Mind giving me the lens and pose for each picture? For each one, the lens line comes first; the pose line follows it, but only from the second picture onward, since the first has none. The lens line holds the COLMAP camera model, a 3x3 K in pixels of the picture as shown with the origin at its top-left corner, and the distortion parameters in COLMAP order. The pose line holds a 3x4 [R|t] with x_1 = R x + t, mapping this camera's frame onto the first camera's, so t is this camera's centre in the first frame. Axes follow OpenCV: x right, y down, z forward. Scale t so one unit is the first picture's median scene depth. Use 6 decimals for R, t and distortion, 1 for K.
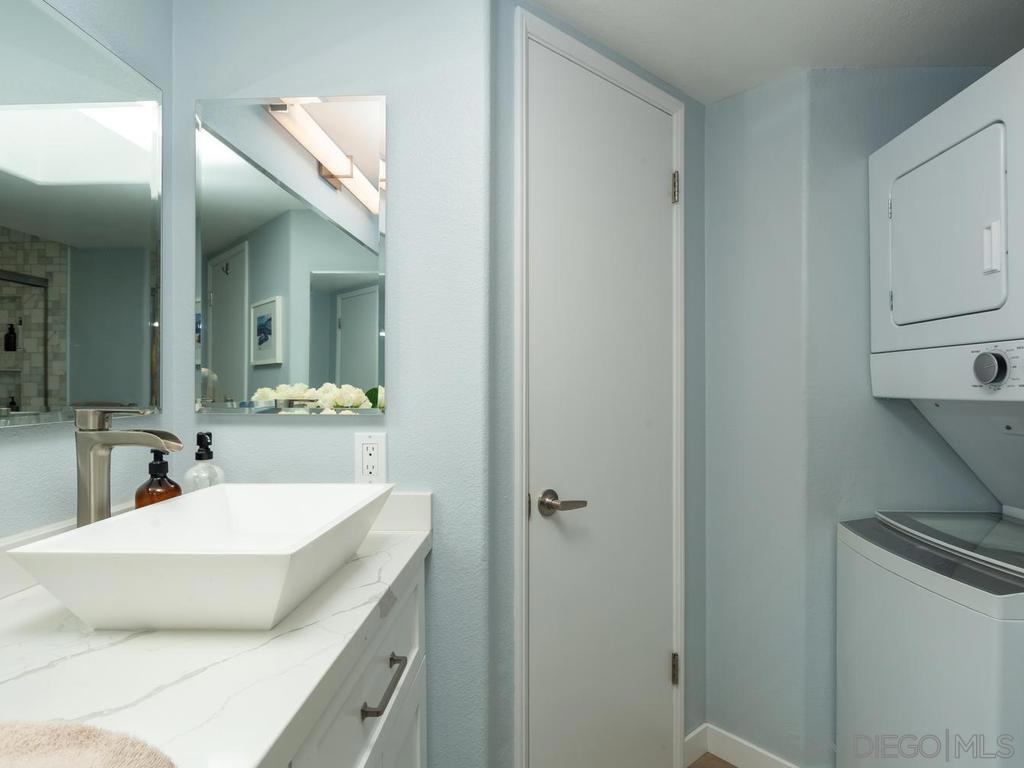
lens RADIAL K [[589.0, 0, 511.5], [0, 589.0, 375.6], [0, 0, 1]] dist [0.004943, 0.000275]
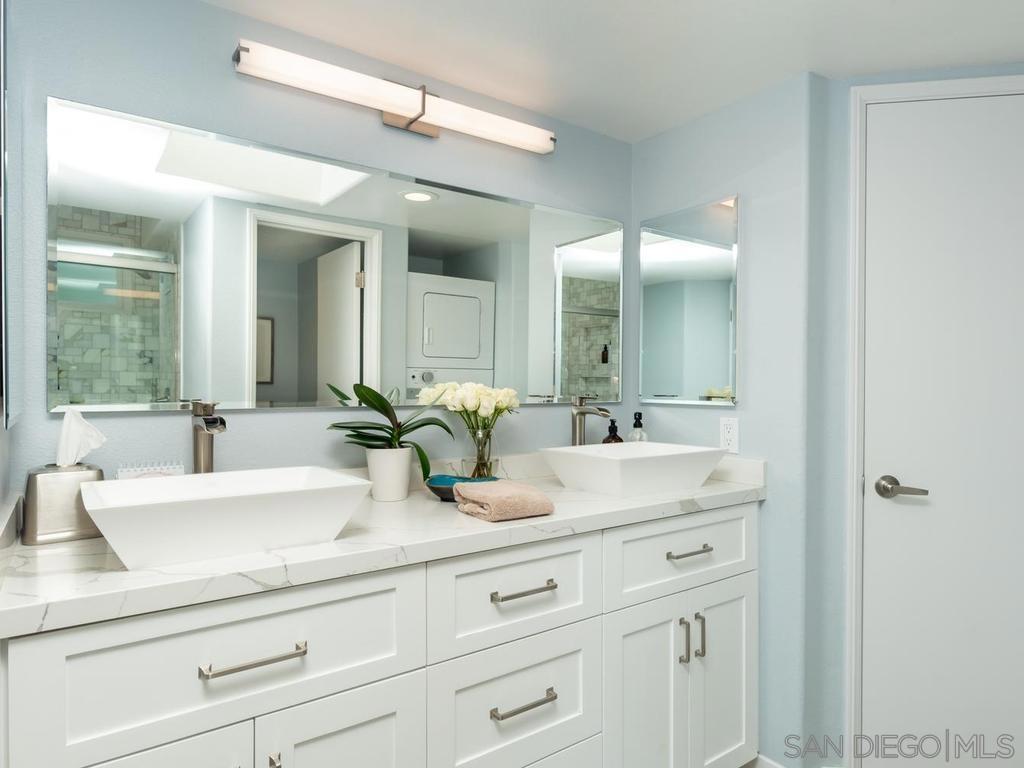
lens RADIAL K [[603.9, 0, 511.5], [0, 603.9, 384.6], [0, 0, 1]] dist [0.000861, 0.000120]
pose [[0.625250, 0.004724, -0.780410, 0.560031], [0.002194, 0.999967, 0.007810, -0.001668], [0.780422, -0.006595, 0.625219, -0.366478]]
